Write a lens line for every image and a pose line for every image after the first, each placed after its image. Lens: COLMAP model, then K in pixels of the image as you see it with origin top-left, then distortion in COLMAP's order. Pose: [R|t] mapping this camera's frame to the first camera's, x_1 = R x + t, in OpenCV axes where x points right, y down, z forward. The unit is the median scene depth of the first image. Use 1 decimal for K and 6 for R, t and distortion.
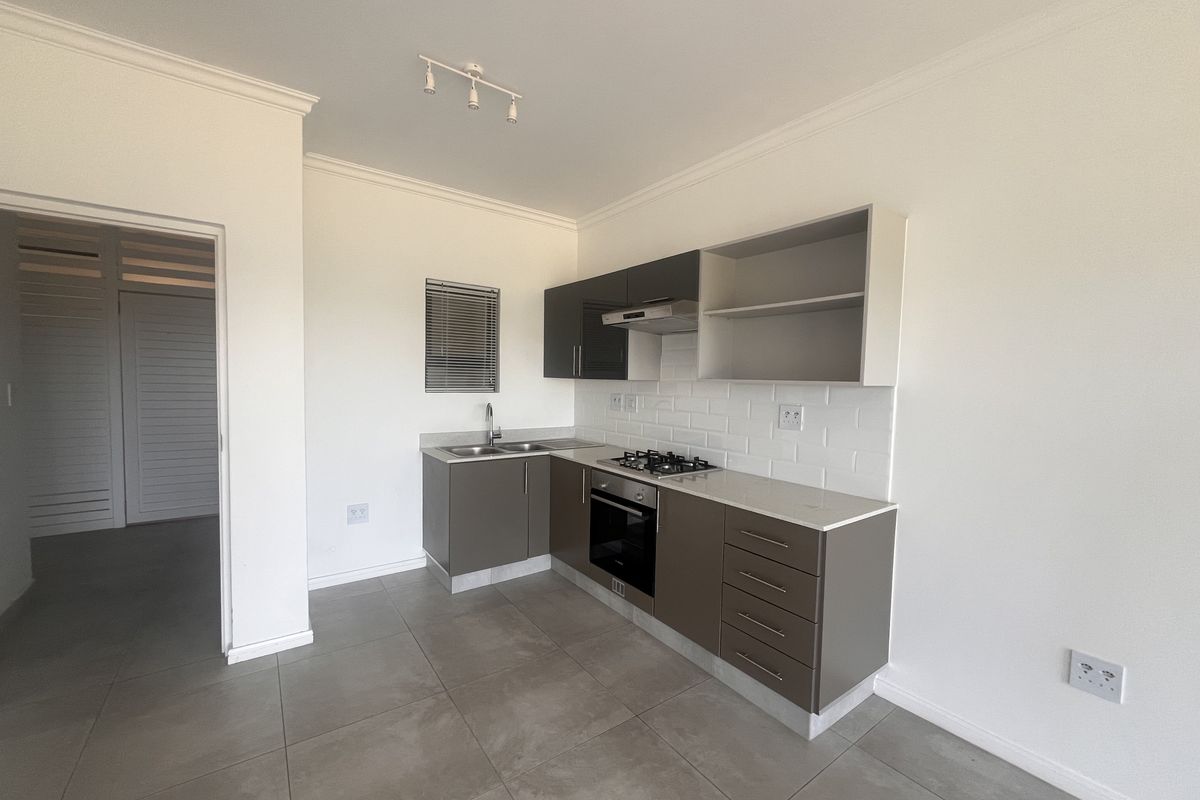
lens RADIAL K [[480.8, 0, 600.0], [0, 480.8, 400.0], [0, 0, 1]] dist [0.001115, 0.000128]
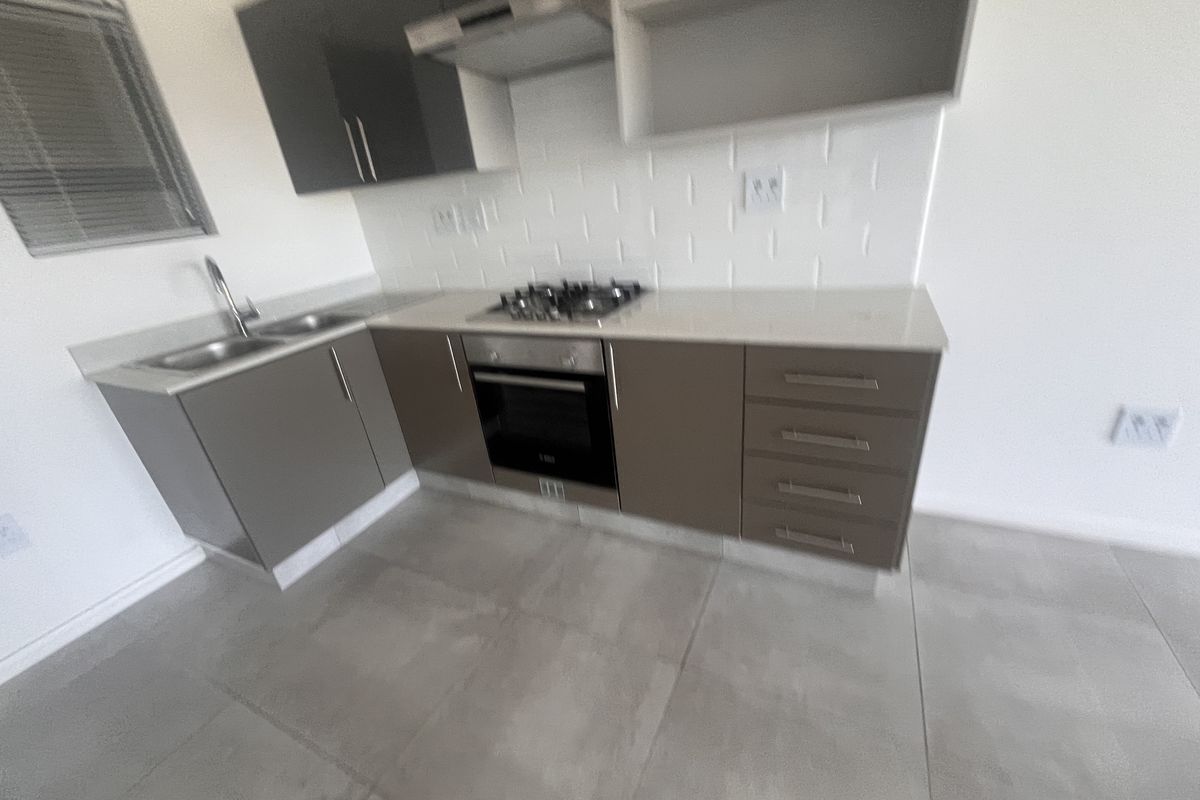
lens RADIAL K [[481.5, 0, 600.0], [0, 481.5, 400.0], [0, 0, 1]] dist [-0.003907, -0.000351]
pose [[0.875033, -0.295403, 0.383477, -0.118191], [0.142287, 0.914170, 0.379536, 0.012327], [-0.462679, -0.277543, 0.841961, 0.369176]]
